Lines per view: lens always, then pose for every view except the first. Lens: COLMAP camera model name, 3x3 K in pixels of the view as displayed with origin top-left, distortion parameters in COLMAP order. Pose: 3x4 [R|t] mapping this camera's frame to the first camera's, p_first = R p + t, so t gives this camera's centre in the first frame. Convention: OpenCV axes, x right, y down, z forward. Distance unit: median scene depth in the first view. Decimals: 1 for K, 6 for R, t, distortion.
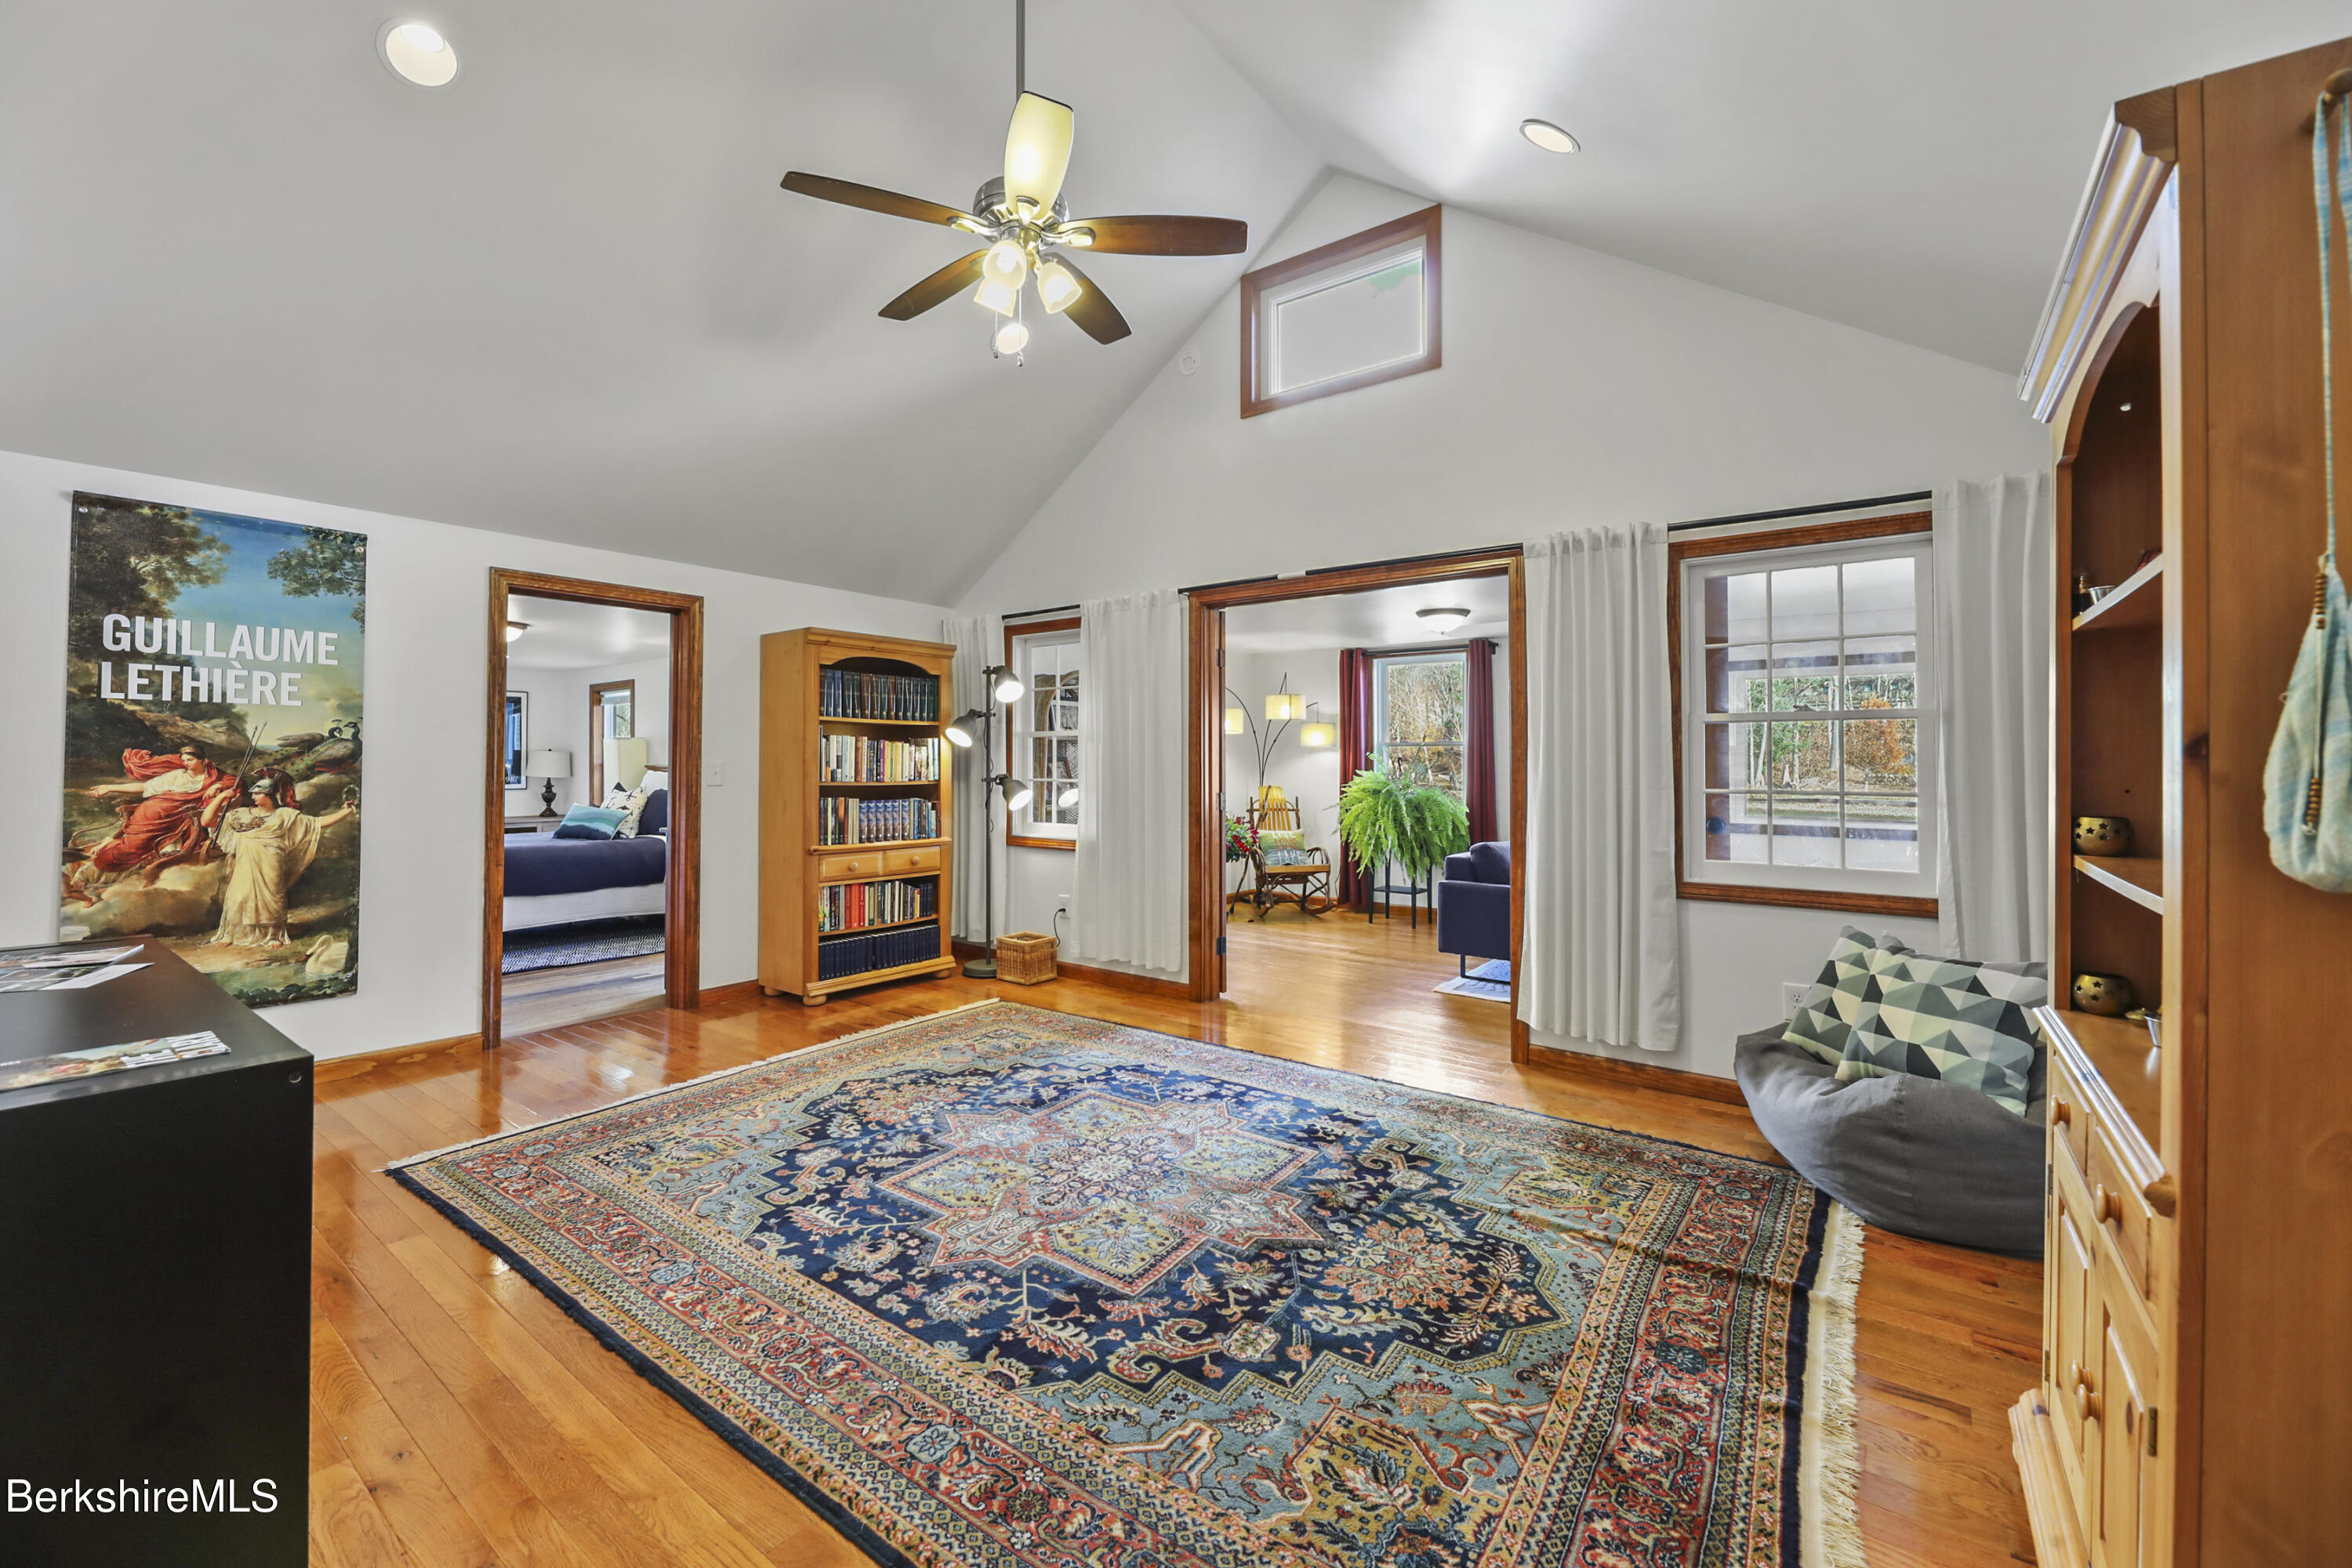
lens RADIAL K [[969.3, 0, 1184.6], [0, 969.3, 752.8], [0, 0, 1]] dist [0.000702, -0.001870]
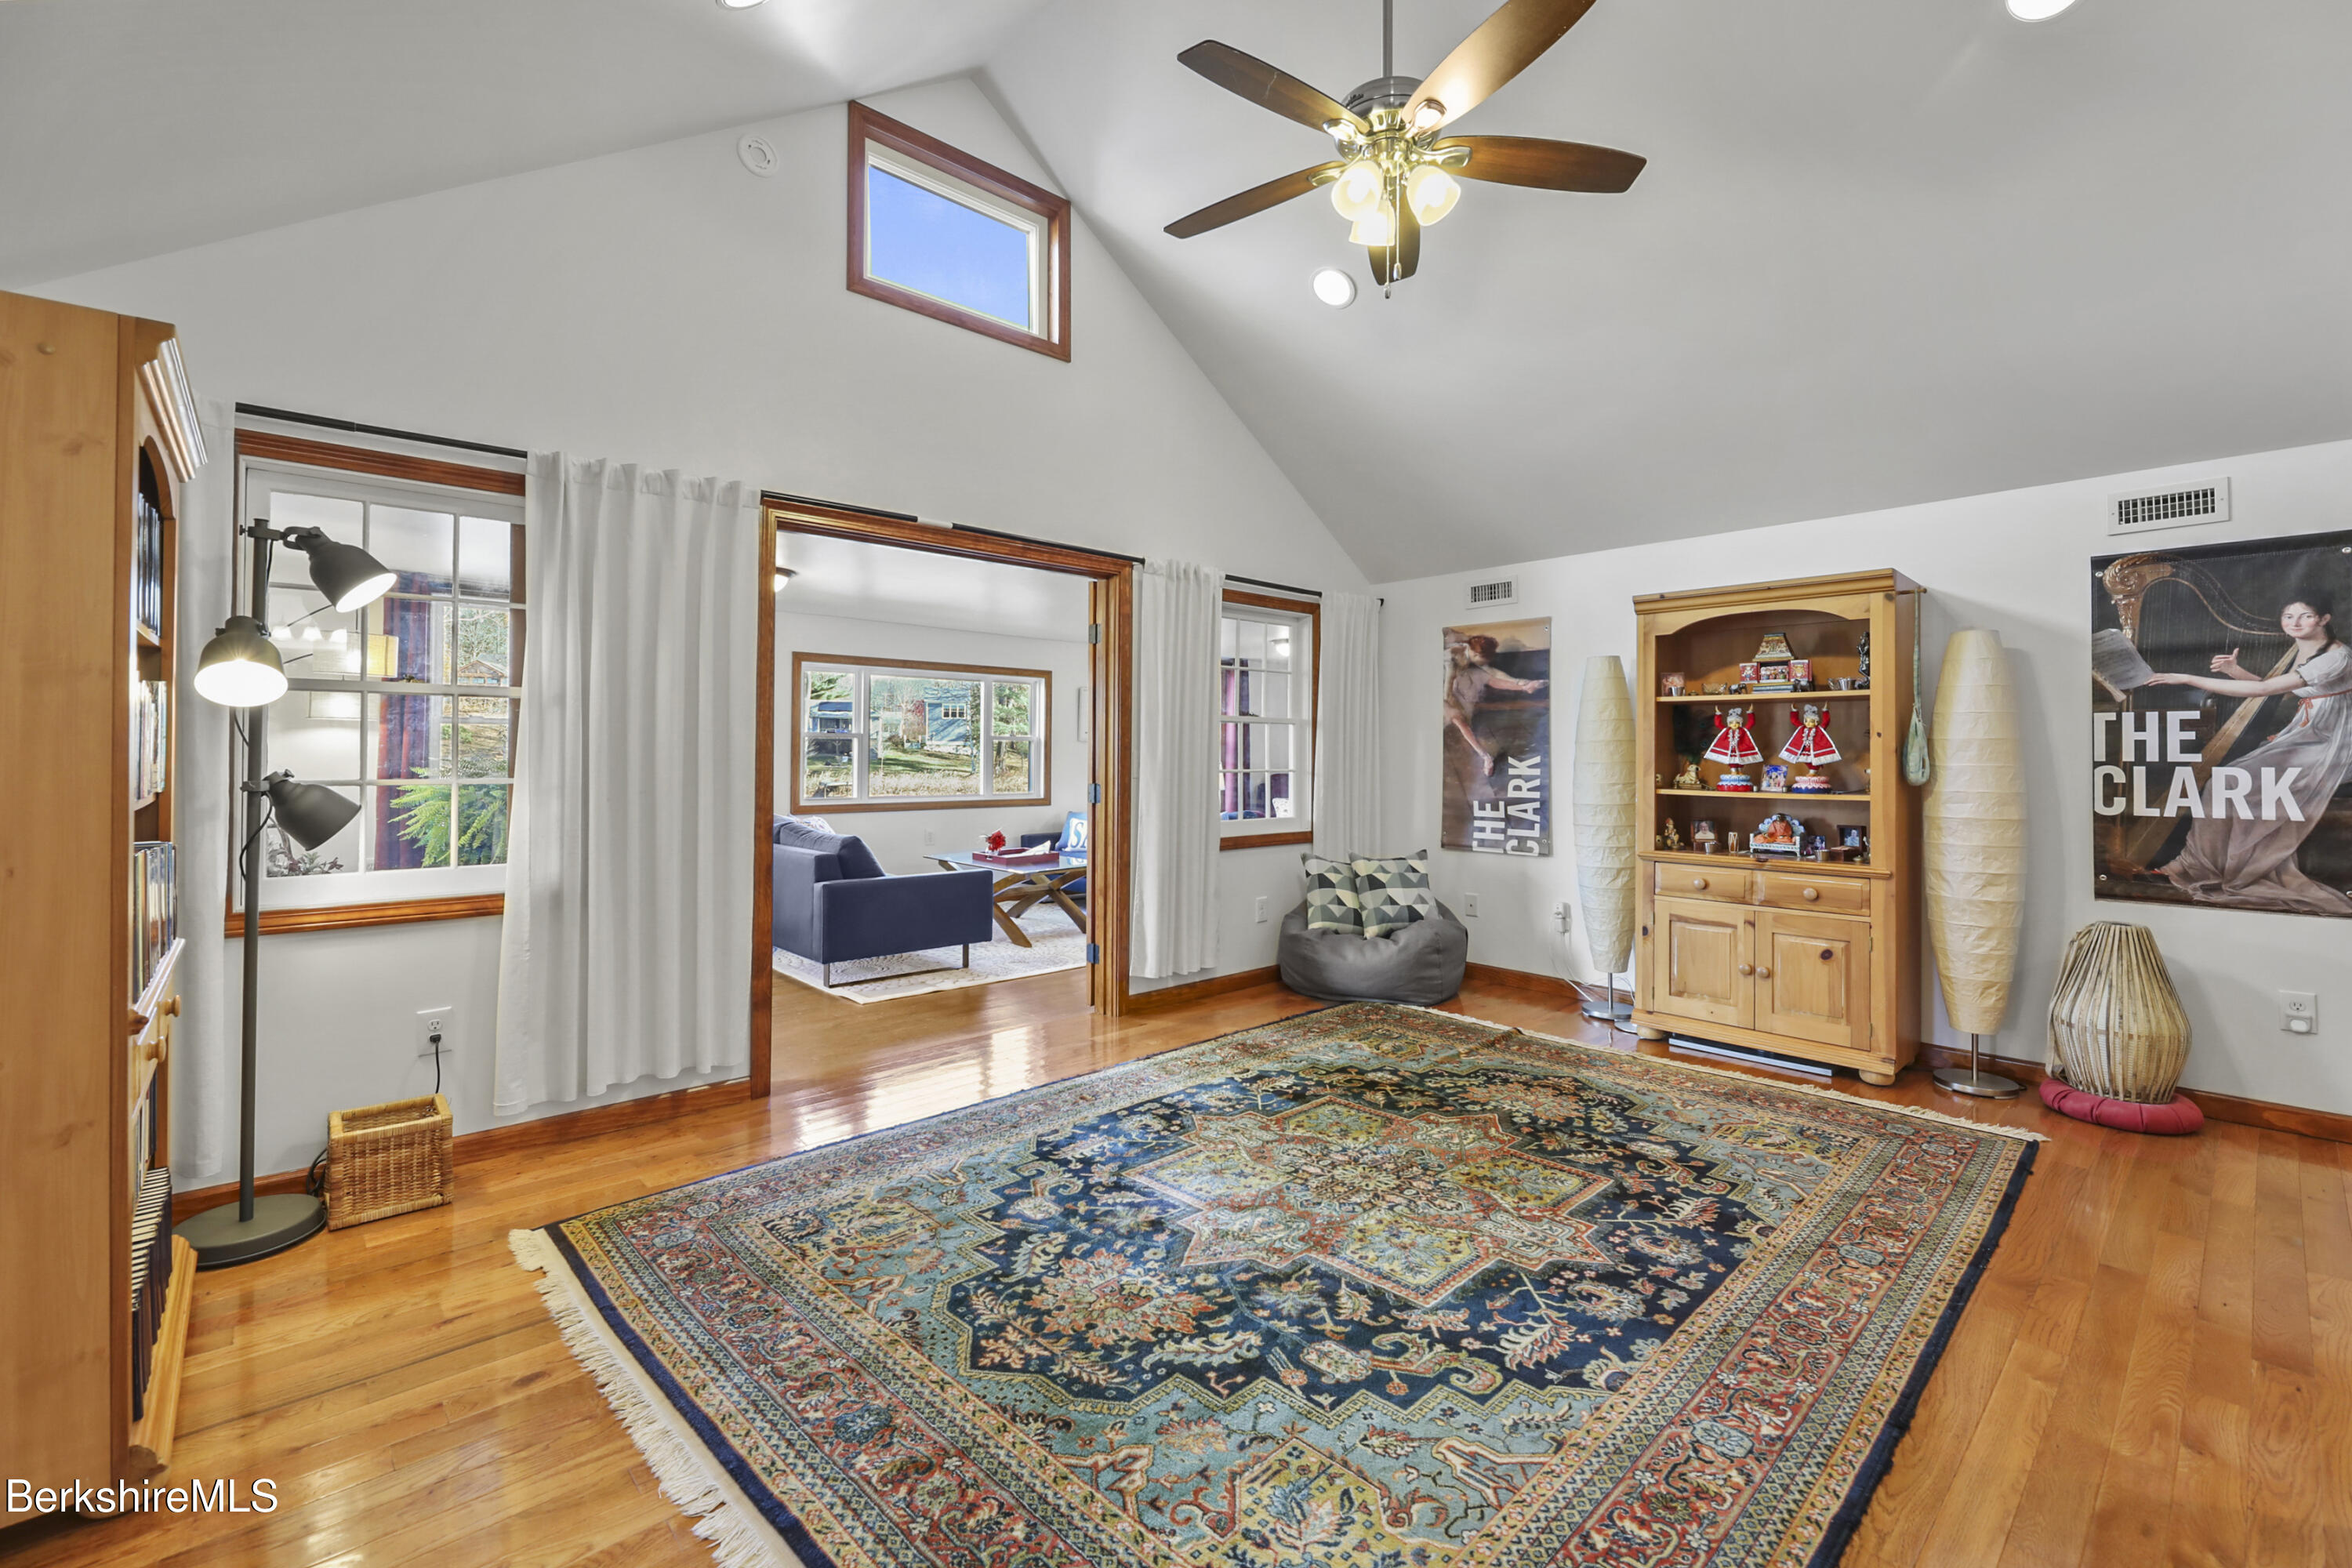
lens RADIAL K [[969.3, 0, 1193.8], [0, 969.3, 742.4], [0, 0, 1]] dist [0.000702, -0.001870]
pose [[0.182646, 0.008981, 0.983138, -1.143560], [-0.016242, 0.999849, -0.006116, 0.010316], [-0.983045, -0.014851, 0.182764, 1.084569]]
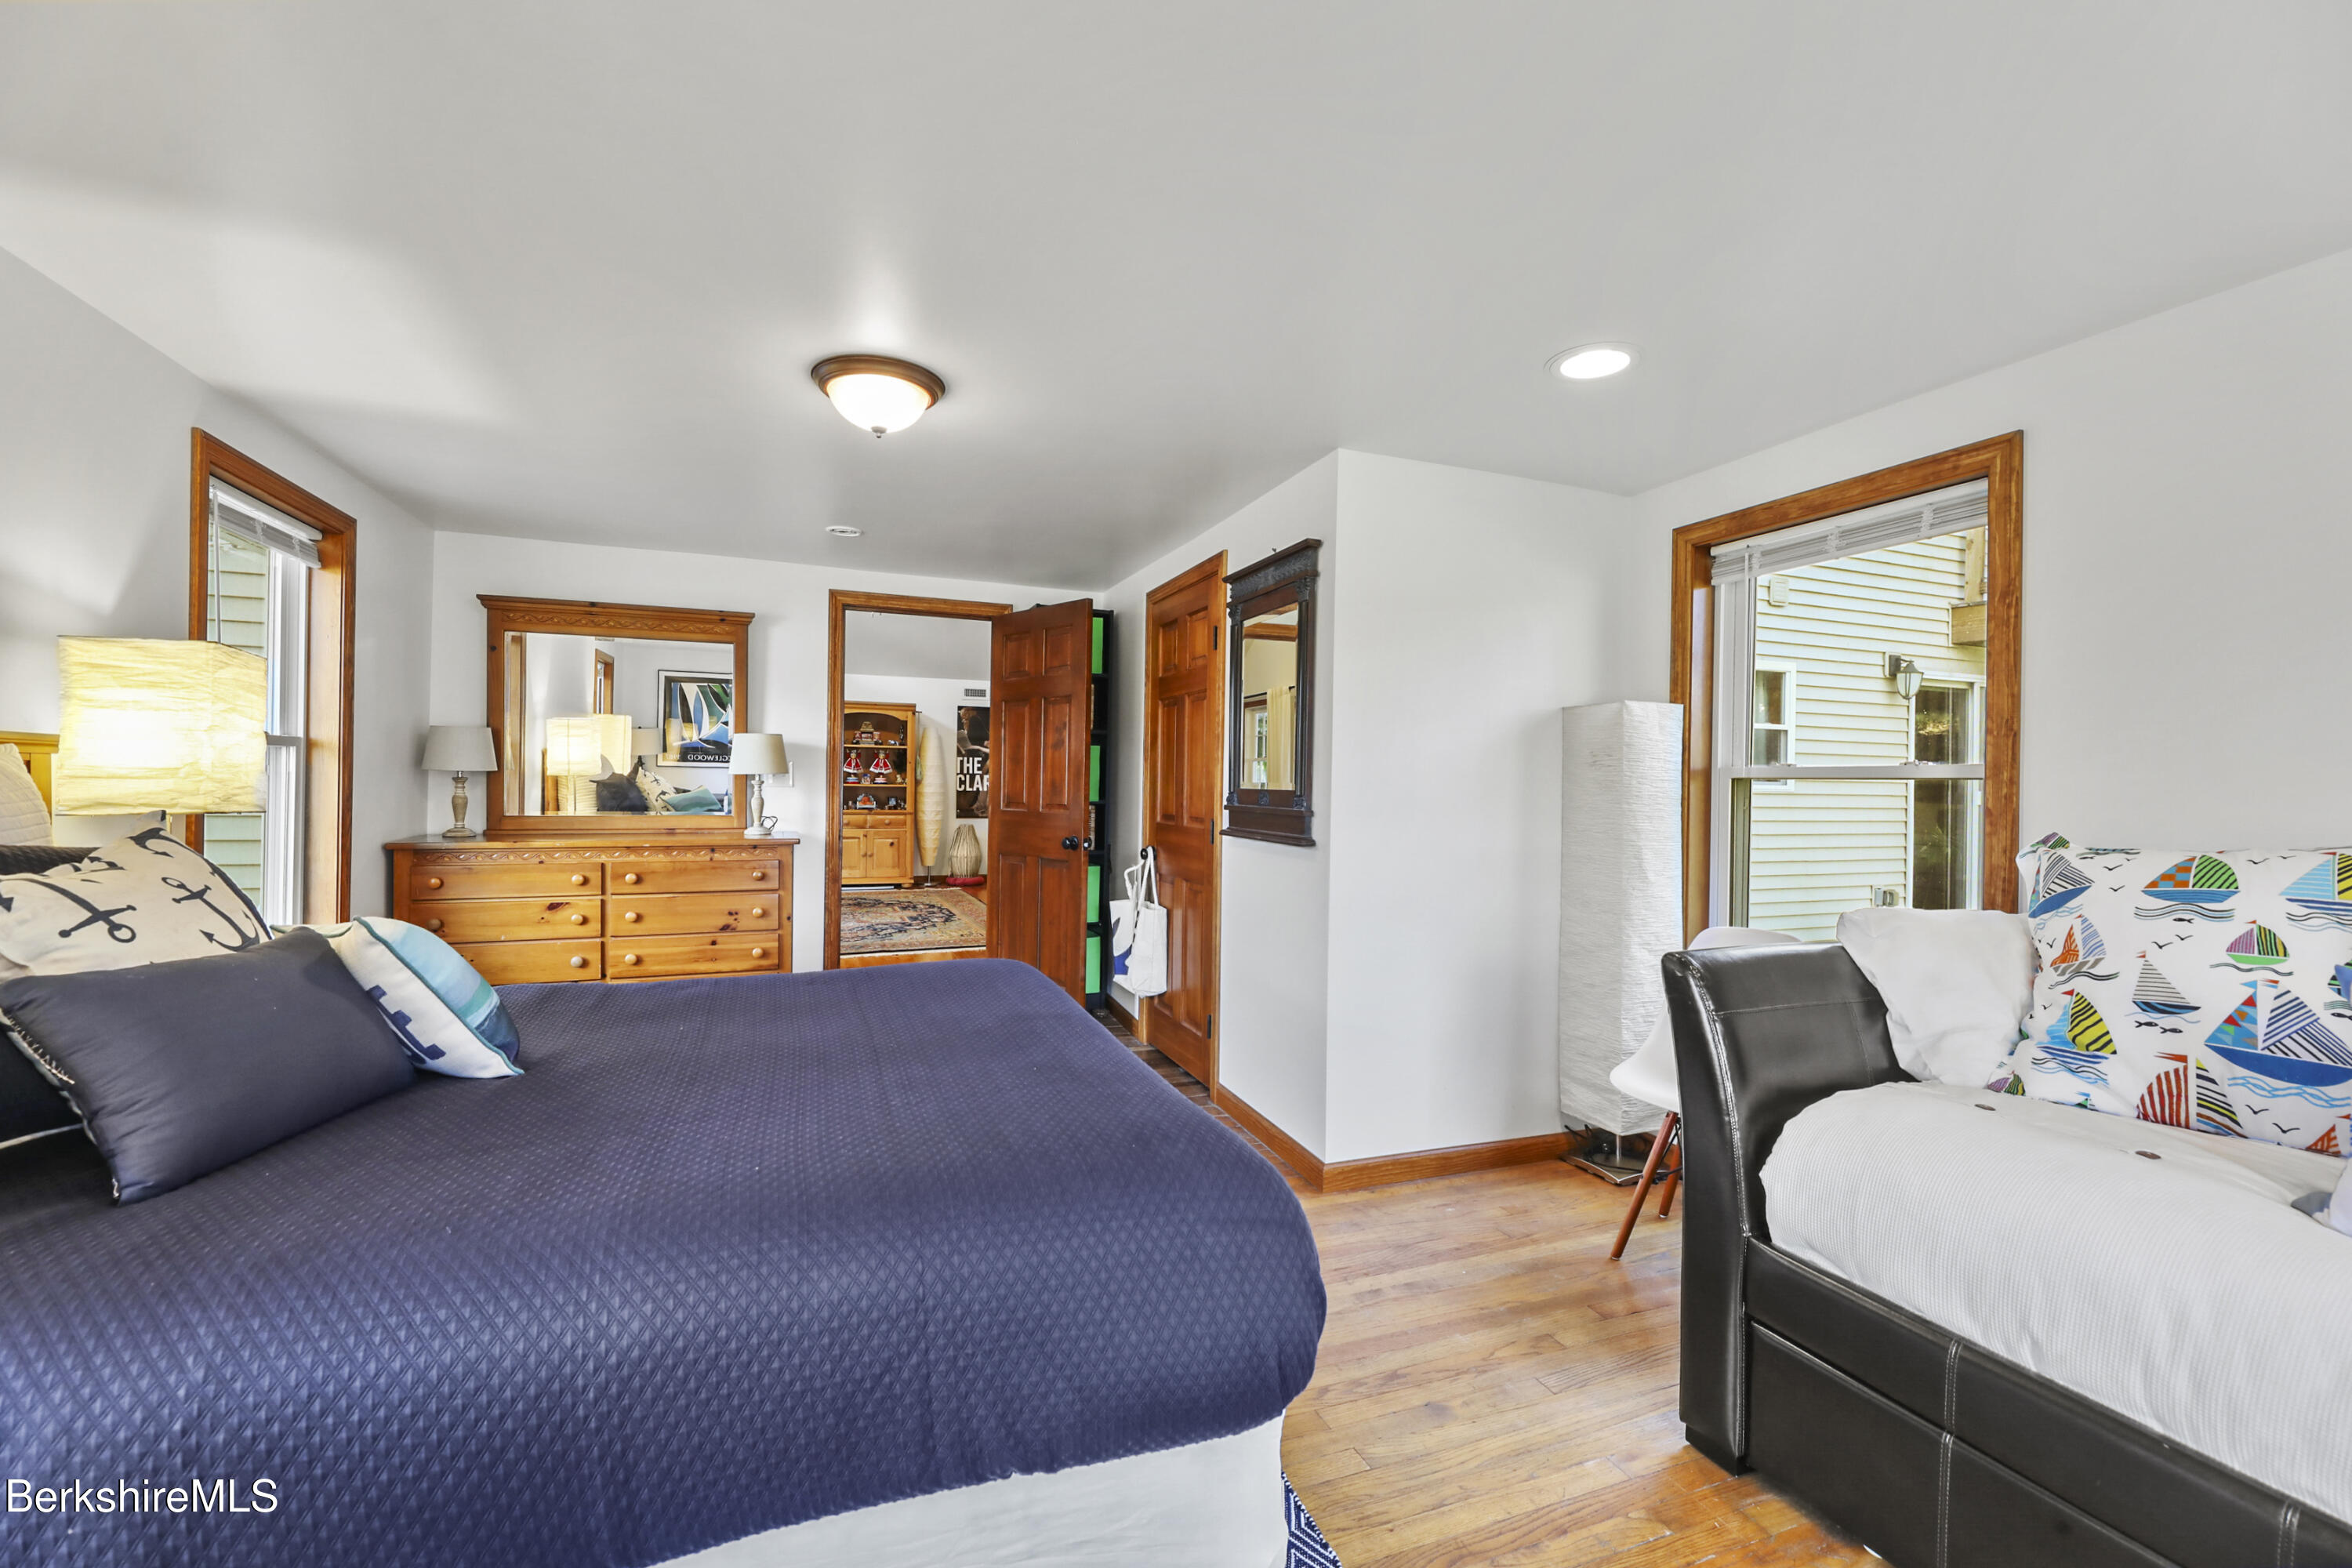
lens RADIAL K [[969.3, 0, 1176.7], [0, 969.3, 786.9], [0, 0, 1]] dist [0.000702, -0.001870]
pose [[-0.836630, -0.012078, 0.547636, -2.779547], [-0.019083, 0.999793, -0.007102, 0.085231], [-0.547436, -0.016393, -0.836687, 3.243700]]
